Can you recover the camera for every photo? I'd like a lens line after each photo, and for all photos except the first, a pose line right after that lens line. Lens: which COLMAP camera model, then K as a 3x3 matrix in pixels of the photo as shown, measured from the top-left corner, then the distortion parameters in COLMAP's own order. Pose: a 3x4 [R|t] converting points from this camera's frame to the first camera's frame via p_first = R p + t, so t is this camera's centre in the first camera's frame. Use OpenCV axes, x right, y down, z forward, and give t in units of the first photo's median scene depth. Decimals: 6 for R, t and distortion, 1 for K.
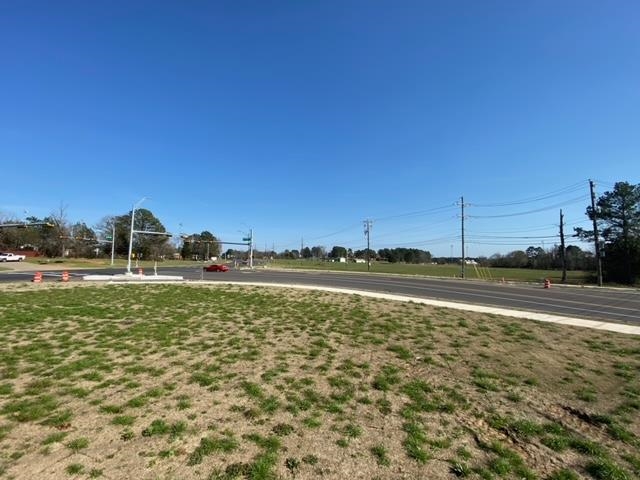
lens RADIAL K [[280.5, 0, 318.4], [0, 280.5, 236.4], [0, 0, 1]] dist [-0.012517, -0.009099]
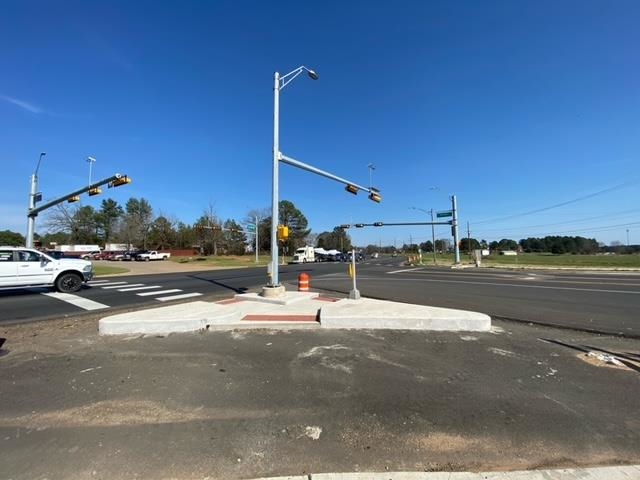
lens RADIAL K [[252.9, 0, 321.3], [0, 252.9, 240.5], [0, 0, 1]] dist [-0.003658, -0.002695]
pose [[0.912727, -0.045991, -0.405974, -0.949974], [0.056676, 0.998290, 0.014331, 0.142962], [0.404620, -0.036090, 0.913772, 1.443867]]
